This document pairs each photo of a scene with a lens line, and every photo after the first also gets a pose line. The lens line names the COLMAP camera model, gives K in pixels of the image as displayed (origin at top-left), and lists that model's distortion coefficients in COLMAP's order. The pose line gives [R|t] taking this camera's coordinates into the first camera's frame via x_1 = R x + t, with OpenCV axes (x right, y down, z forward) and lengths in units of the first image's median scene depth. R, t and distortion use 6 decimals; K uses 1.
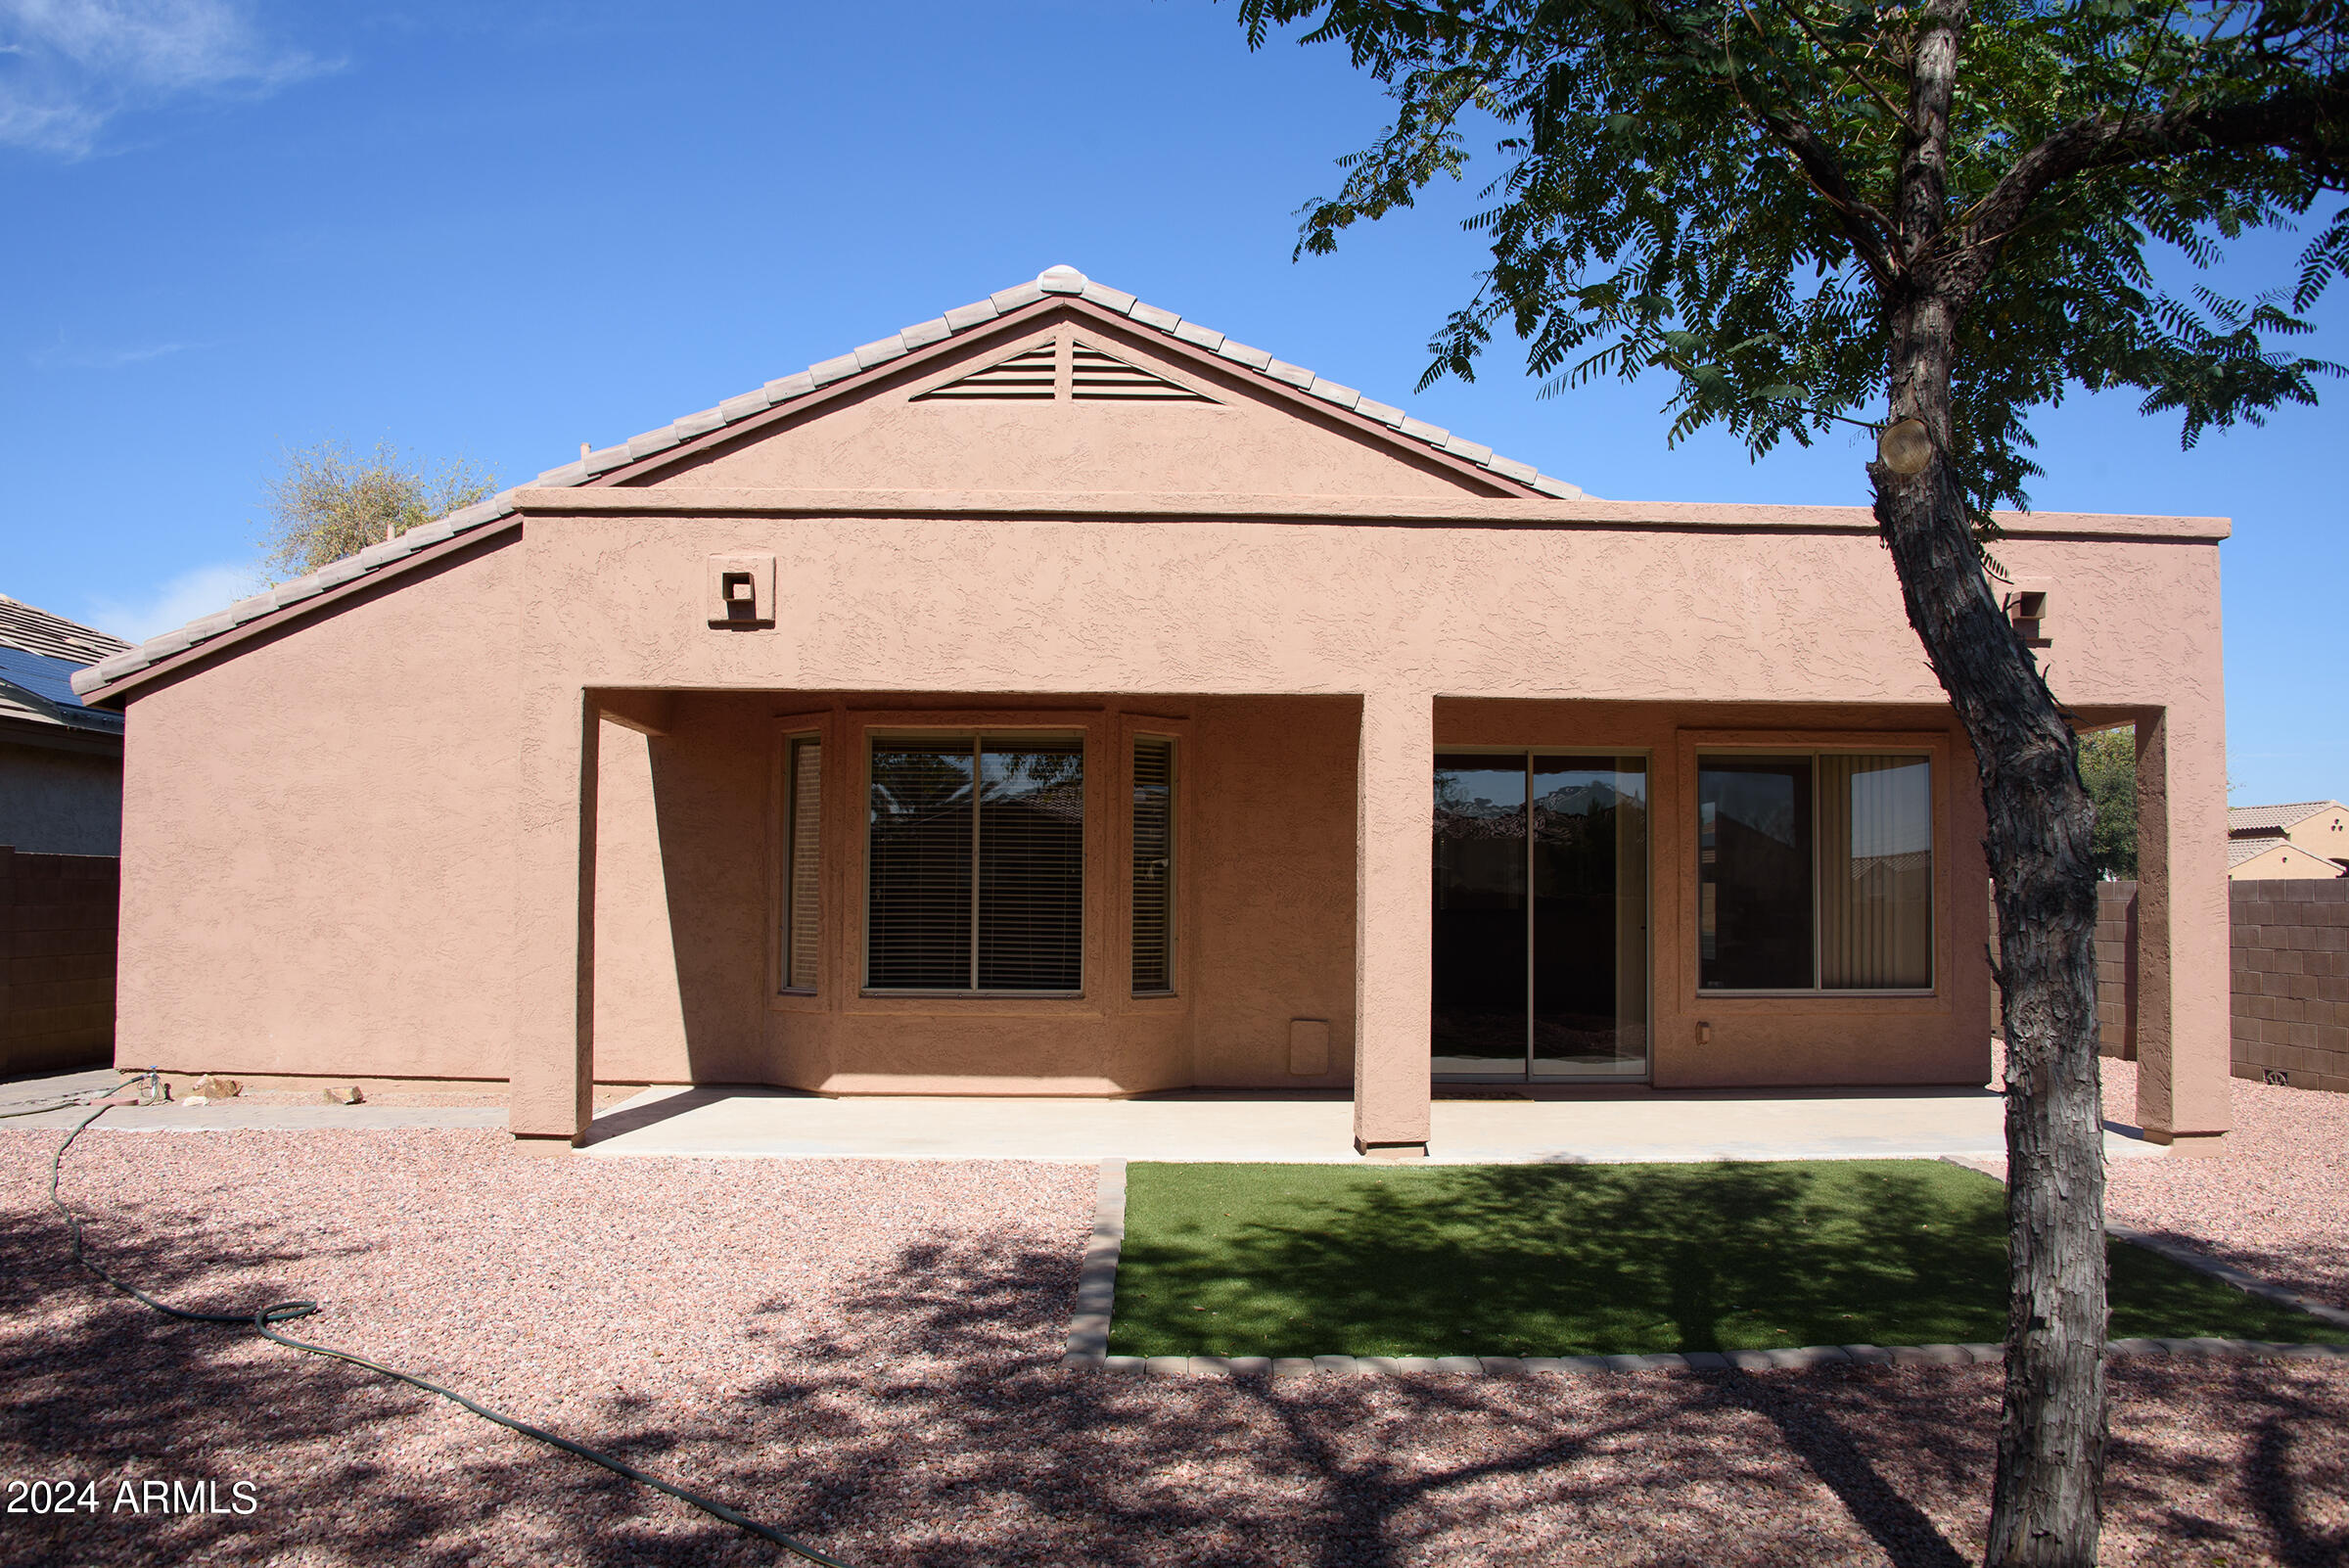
lens RADIAL K [[1882.8, 0, 1171.1], [0, 1882.8, 795.4], [0, 0, 1]] dist [-0.147556, 0.082670]
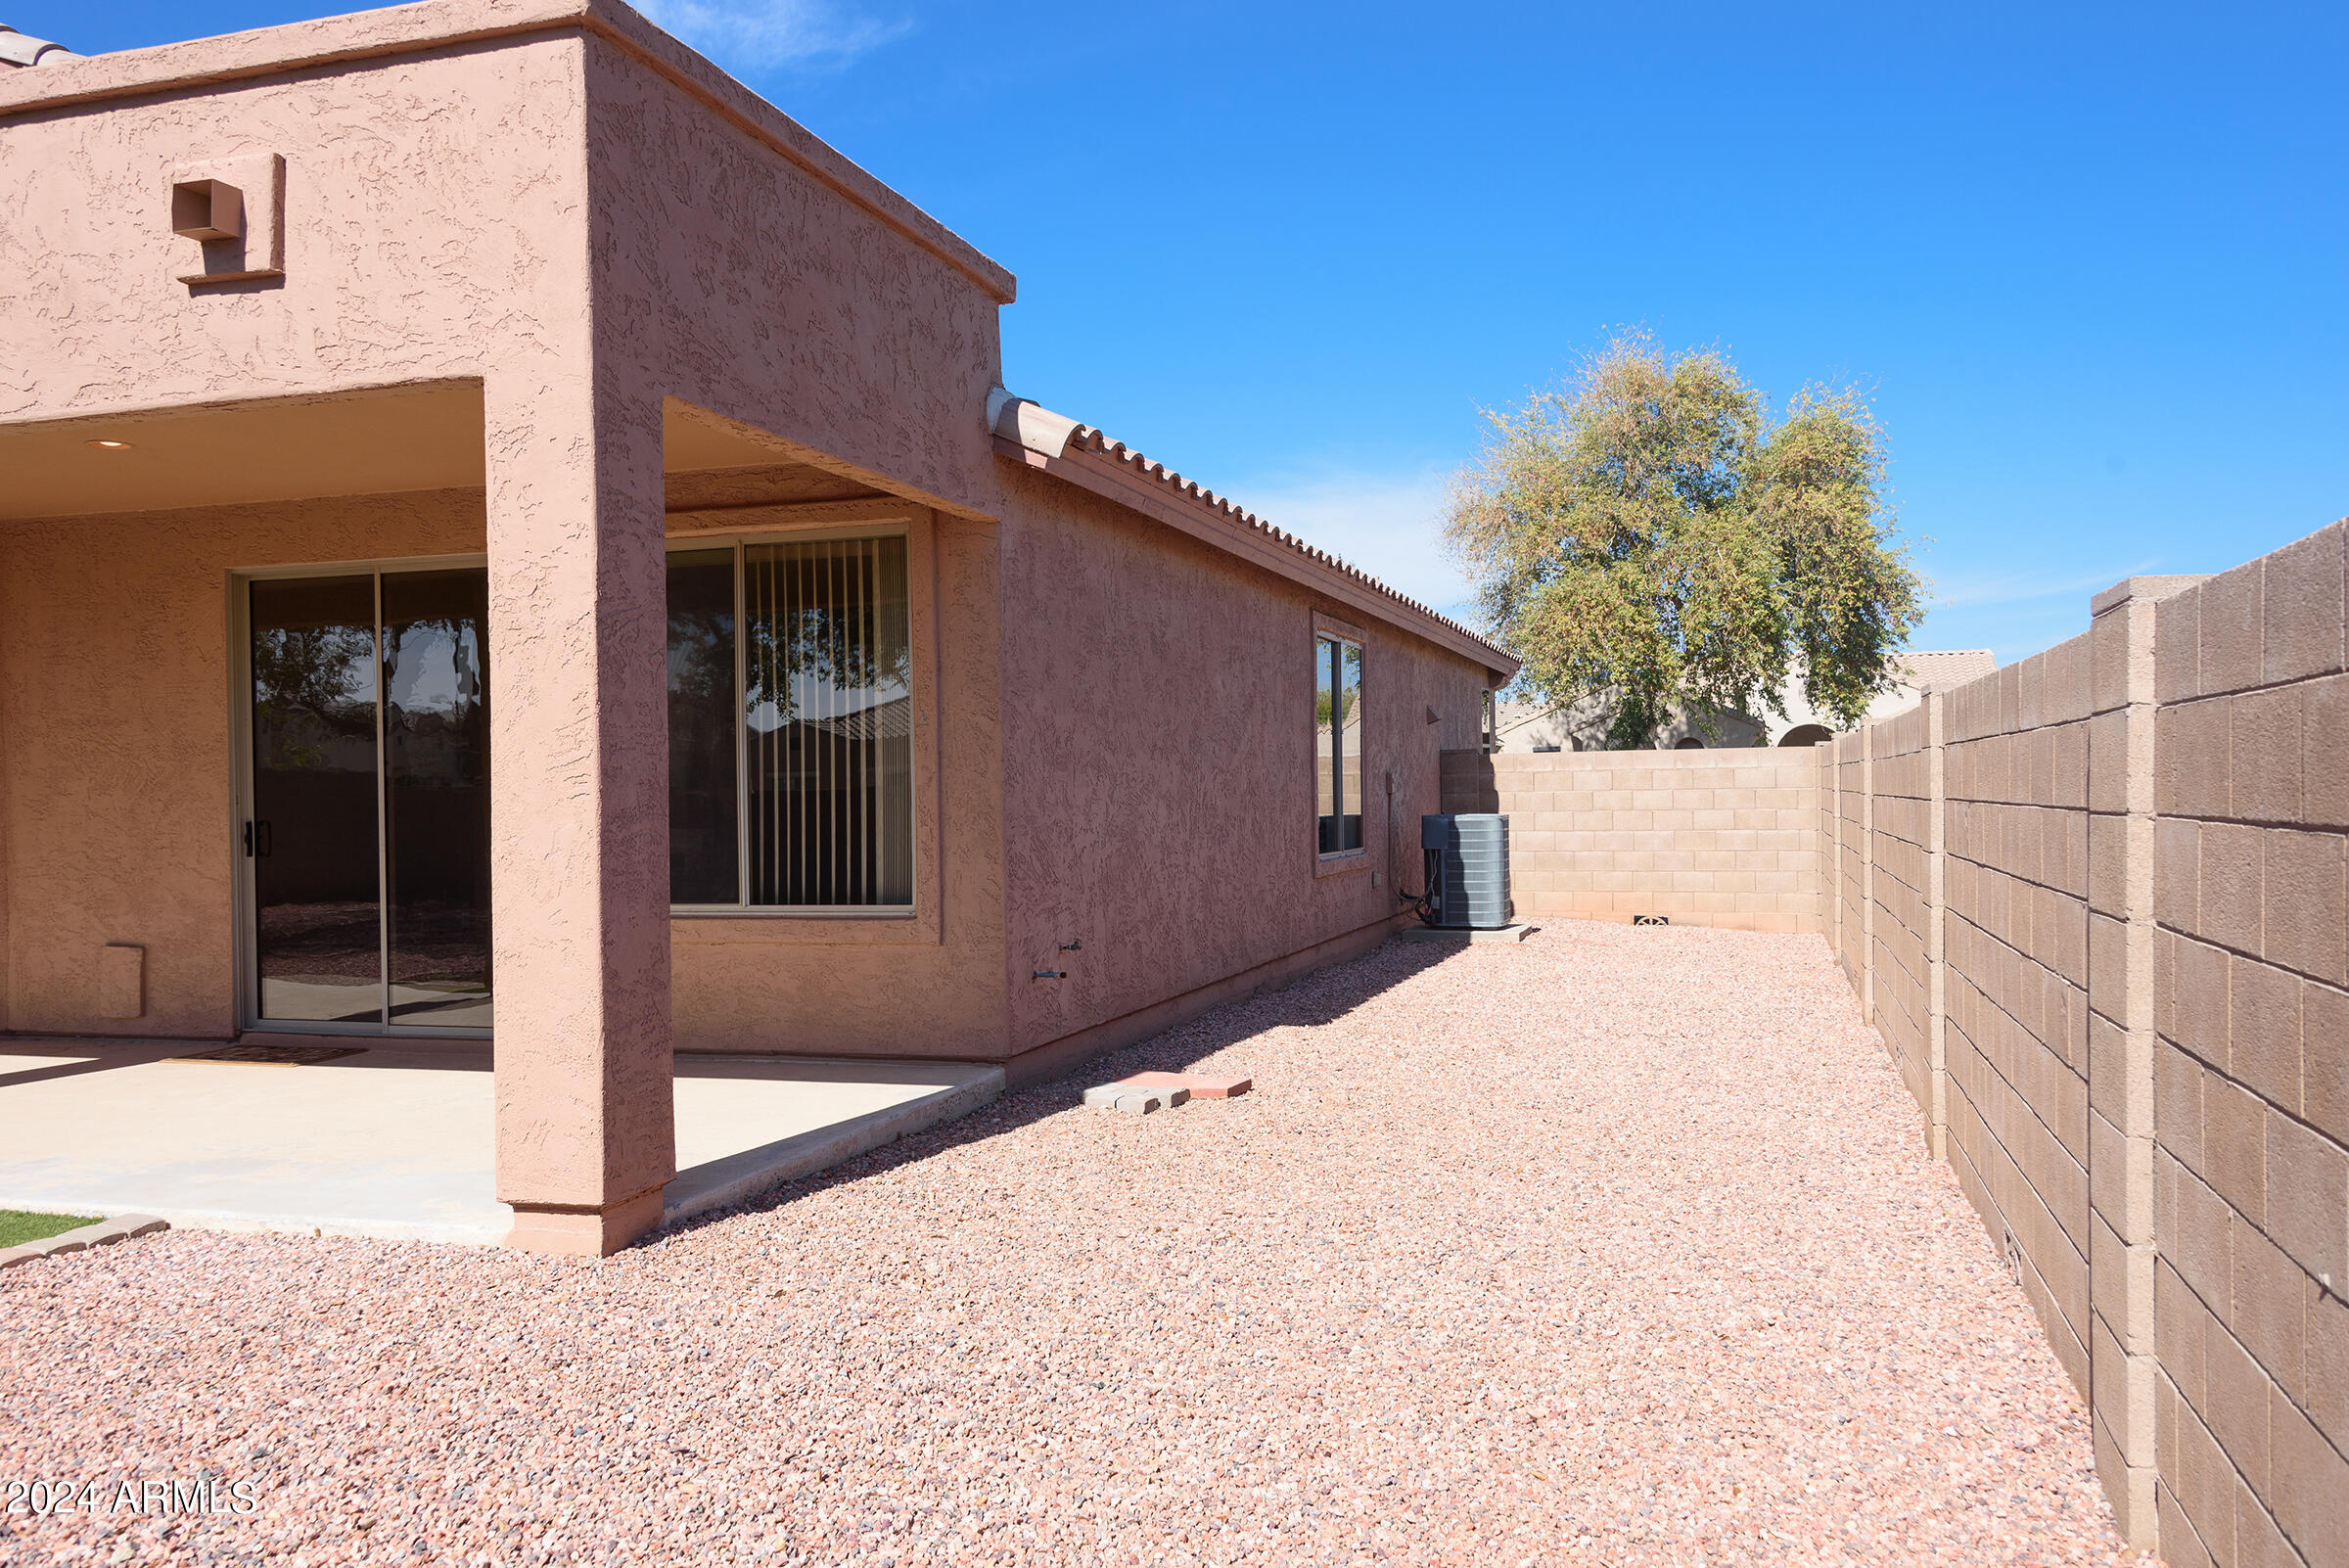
lens RADIAL K [[1779.8, 0, 1233.6], [0, 1779.8, 778.1], [0, 0, 1]] dist [0.000845, -0.009043]
pose [[0.954613, -0.024977, -0.296799, 0.744110], [0.040085, 0.998186, 0.044926, 0.041007], [0.295138, -0.054784, 0.953883, 0.481099]]
